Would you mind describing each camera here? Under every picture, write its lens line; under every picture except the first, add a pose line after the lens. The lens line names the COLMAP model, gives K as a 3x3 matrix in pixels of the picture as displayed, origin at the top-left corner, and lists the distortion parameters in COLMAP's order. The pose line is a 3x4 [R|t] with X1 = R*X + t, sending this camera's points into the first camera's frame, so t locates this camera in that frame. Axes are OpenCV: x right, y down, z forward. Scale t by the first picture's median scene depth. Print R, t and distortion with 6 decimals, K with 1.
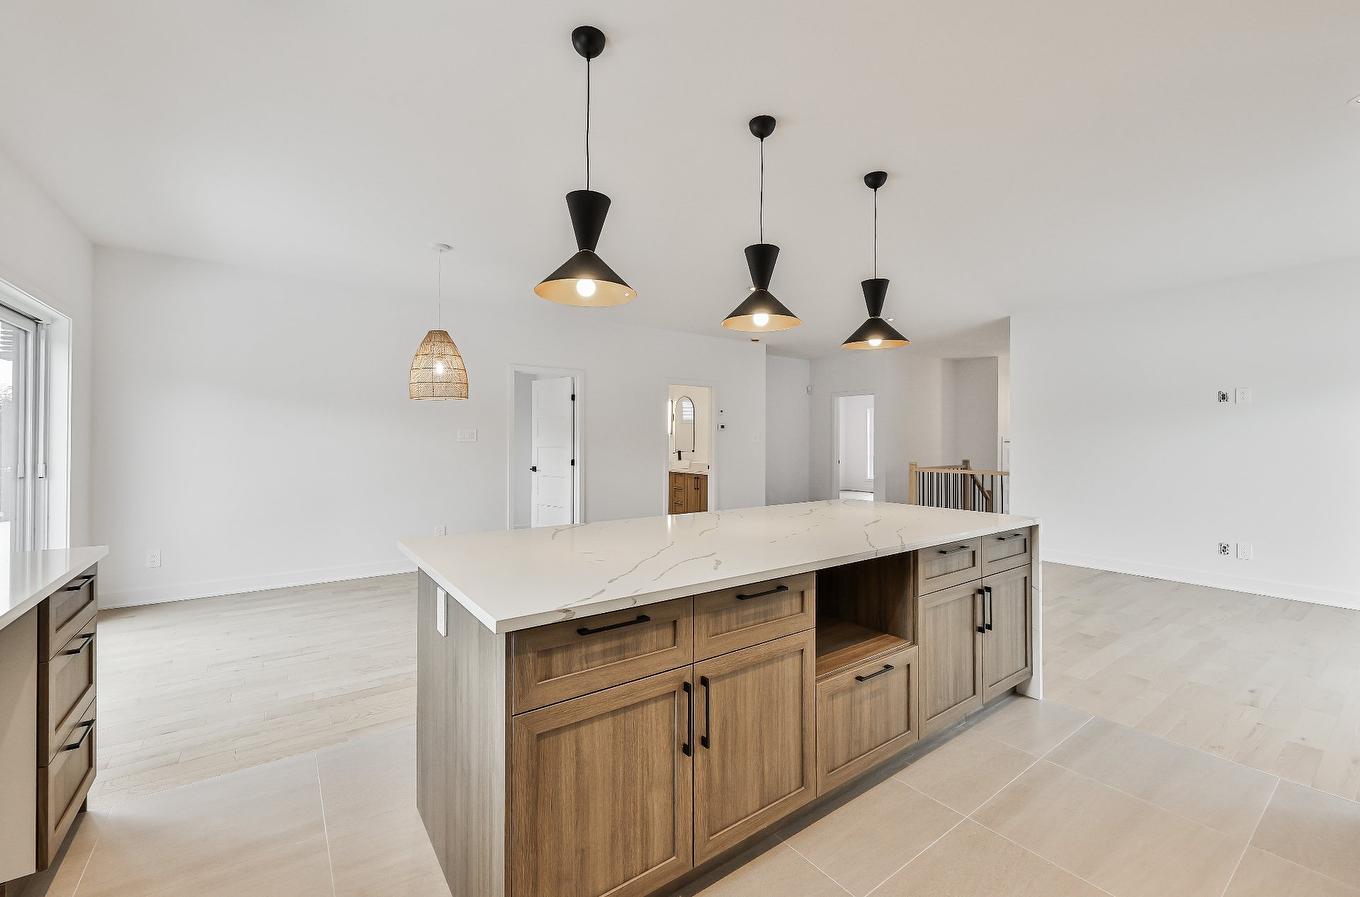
lens RADIAL K [[562.6, 0, 678.0], [0, 562.6, 439.0], [0, 0, 1]] dist [-0.012791, -0.000057]
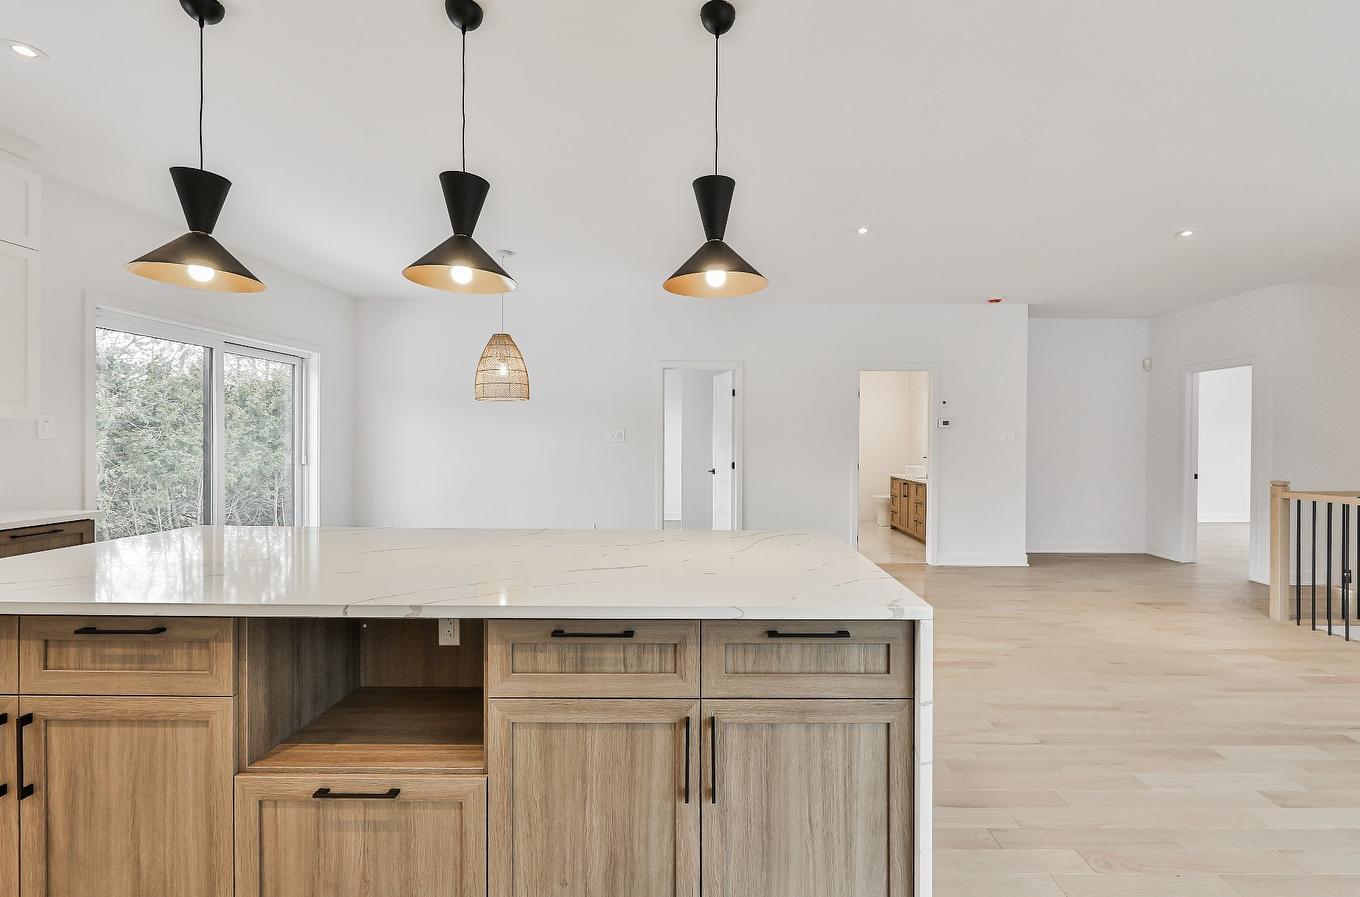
lens RADIAL K [[530.5, 0, 682.7], [0, 530.5, 447.4], [0, 0, 1]] dist [-0.016634, 0.000702]
pose [[0.824200, 0.017201, -0.566038, 0.845829], [-0.006694, 0.999765, 0.020634, 0.004154], [0.566260, -0.013218, 0.824121, 0.616549]]
